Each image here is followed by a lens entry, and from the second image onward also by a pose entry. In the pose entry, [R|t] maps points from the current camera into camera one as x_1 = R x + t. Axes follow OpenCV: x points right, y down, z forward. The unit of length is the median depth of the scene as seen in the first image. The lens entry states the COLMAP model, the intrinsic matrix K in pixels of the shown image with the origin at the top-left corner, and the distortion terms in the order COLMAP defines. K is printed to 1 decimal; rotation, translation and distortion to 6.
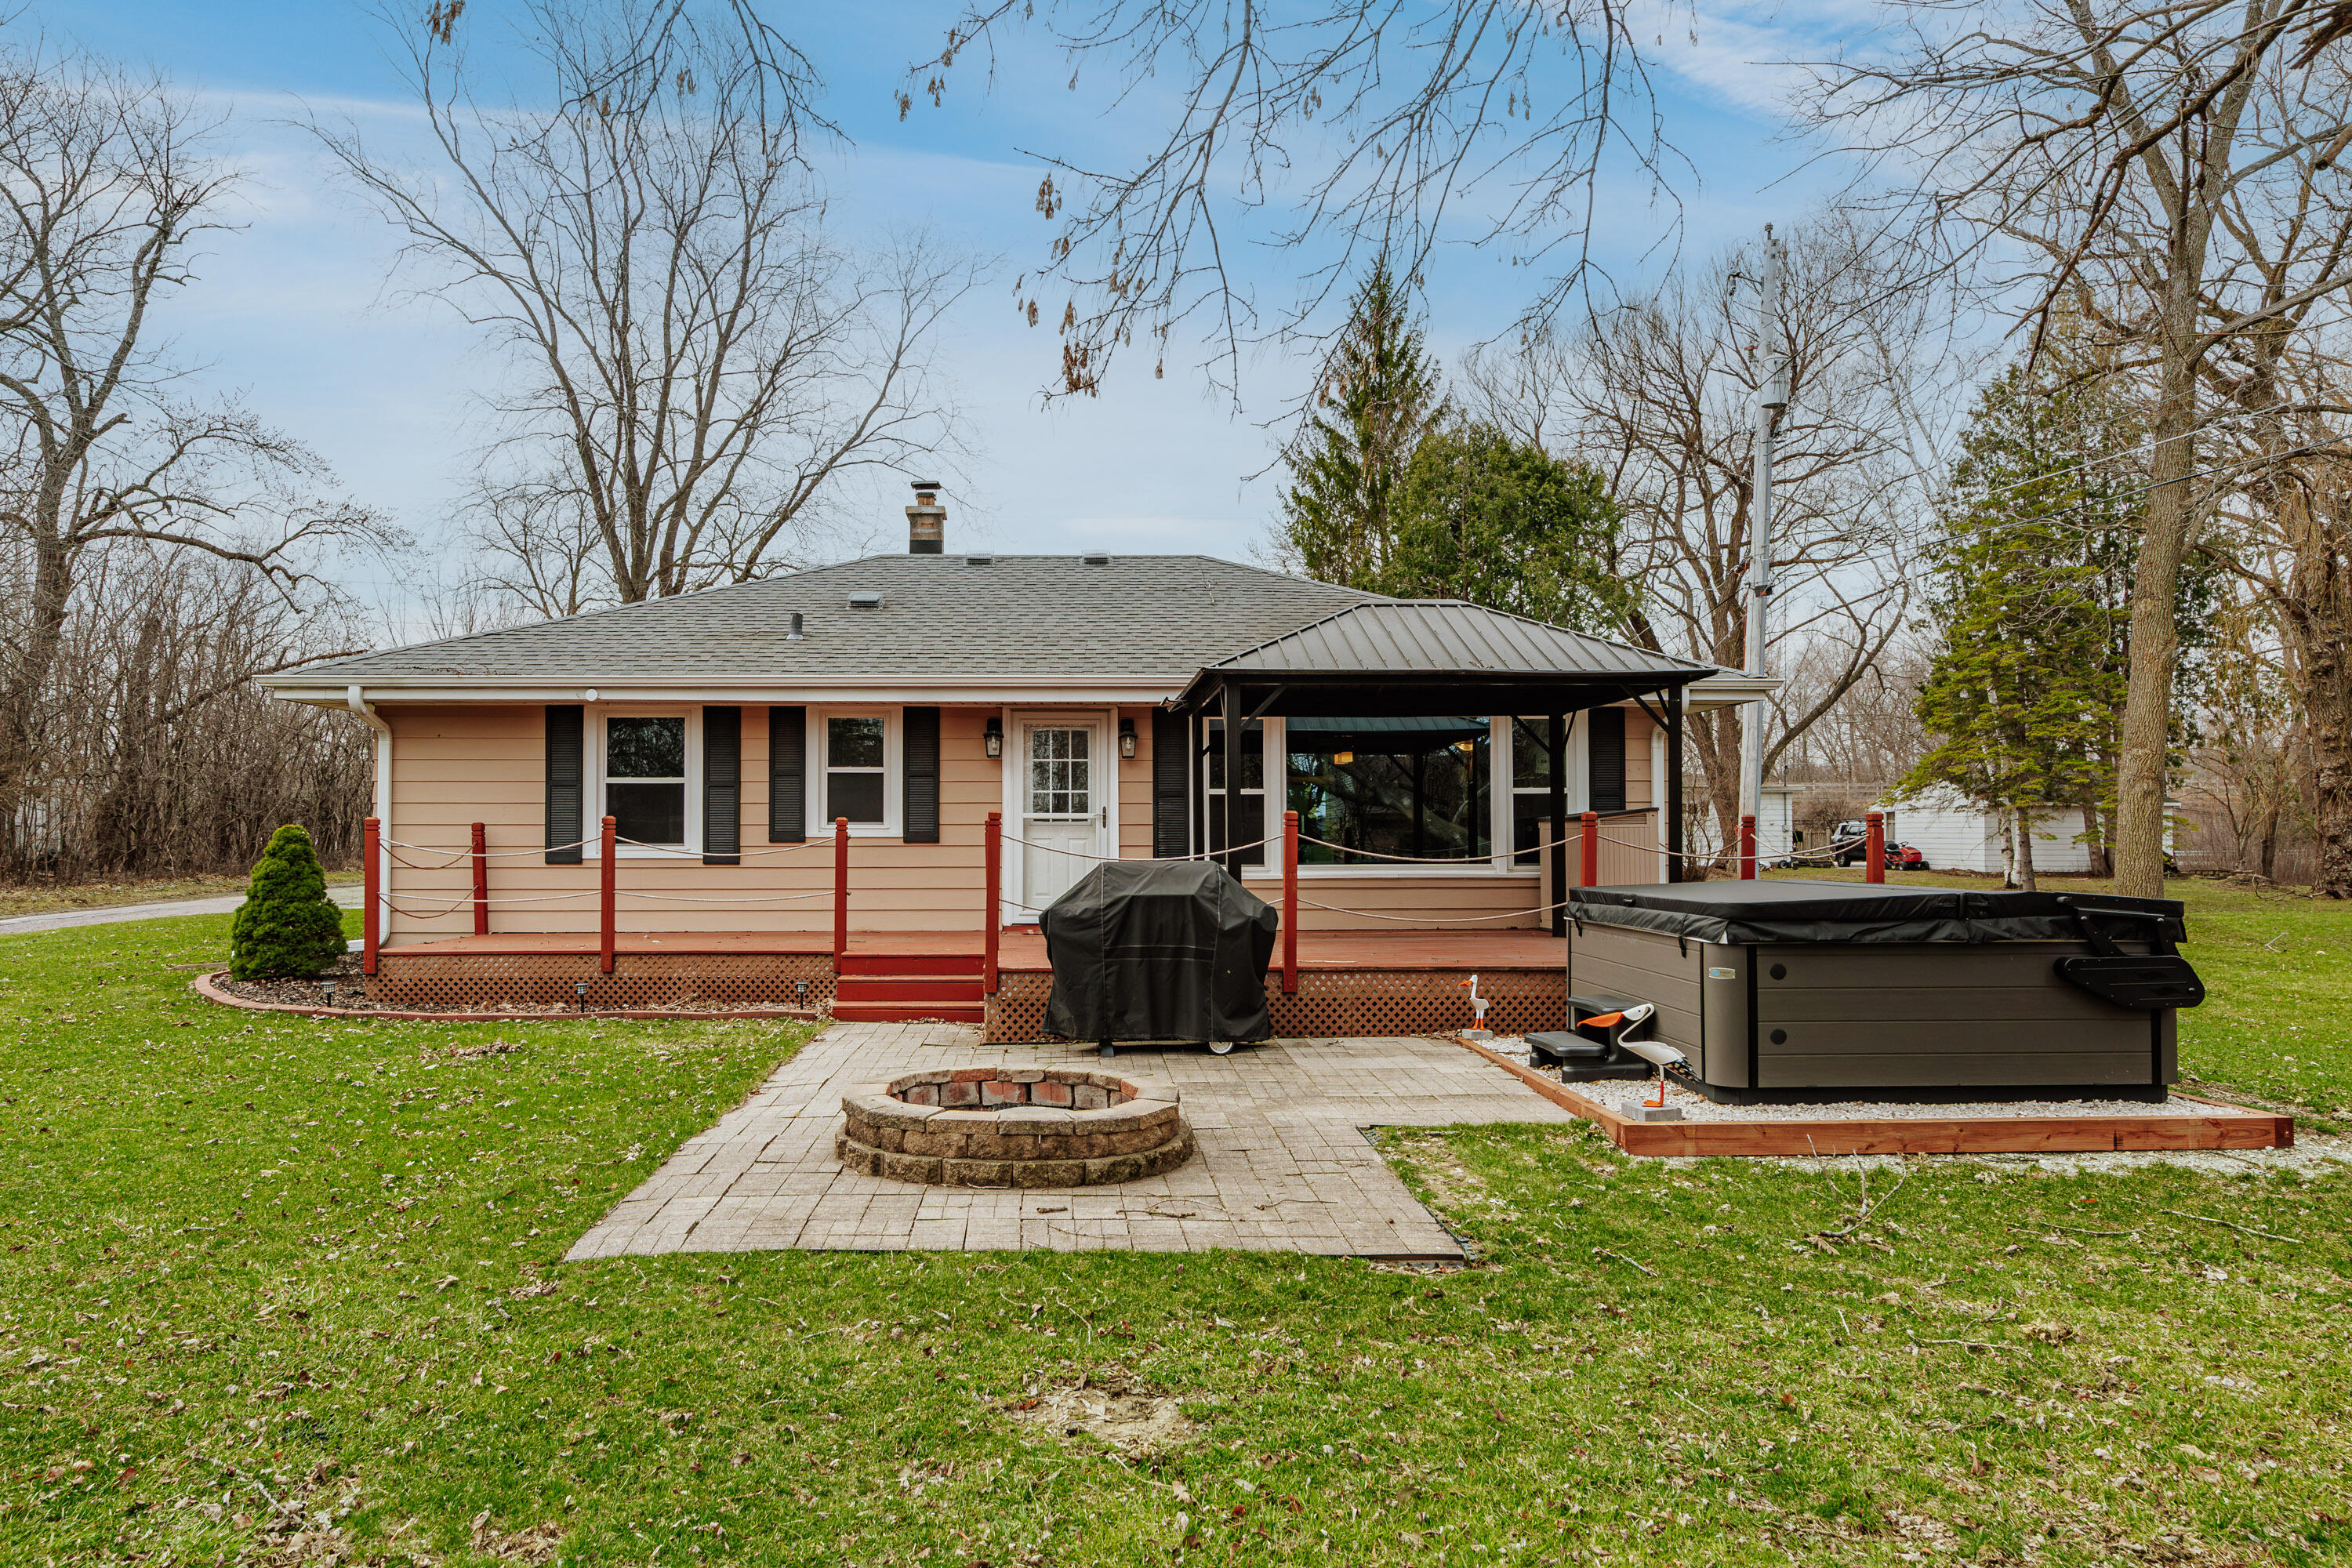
lens RADIAL K [[1527.7, 0, 1095.6], [0, 1527.7, 816.9], [0, 0, 1]] dist [0.015790, -0.001175]
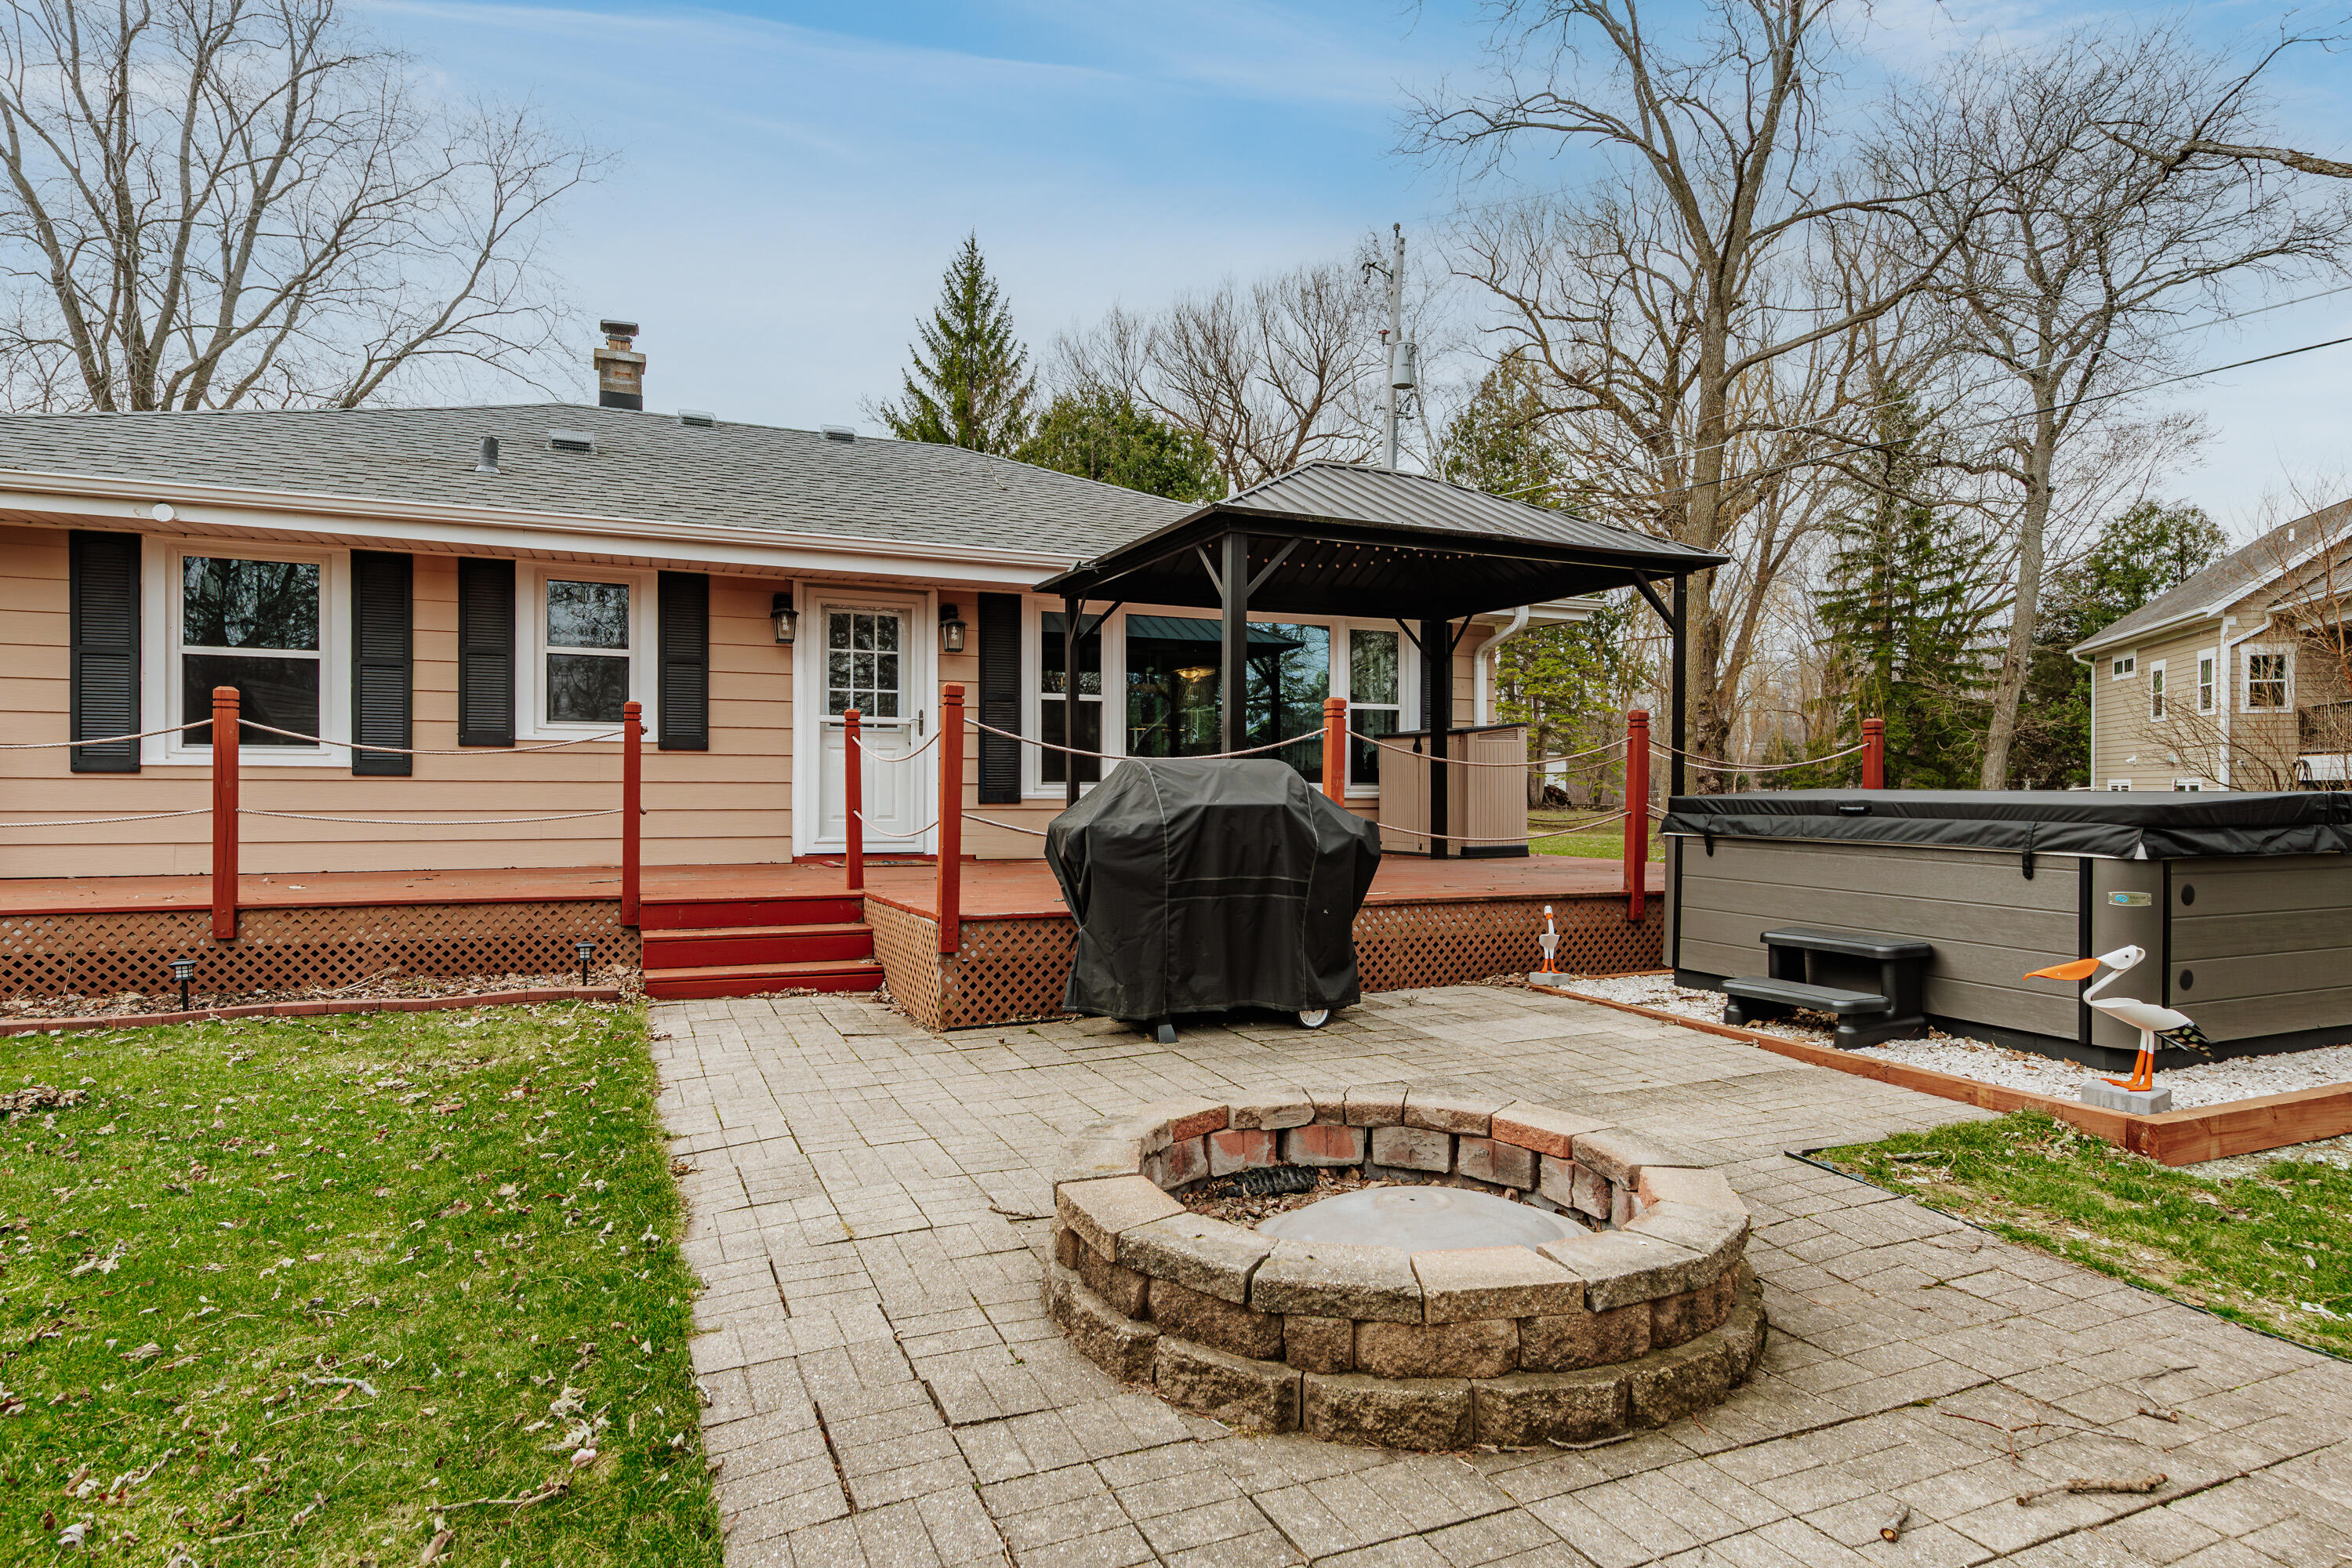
lens RADIAL K [[1301.0, 0, 1168.1], [0, 1301.0, 798.4], [0, 0, 1]] dist [0.007110, 0.000447]
pose [[0.924427, 0.002364, 0.381352, -0.138201], [-0.012414, 0.999637, 0.023895, 0.022463], [-0.381157, -0.026823, 0.924121, 0.303001]]
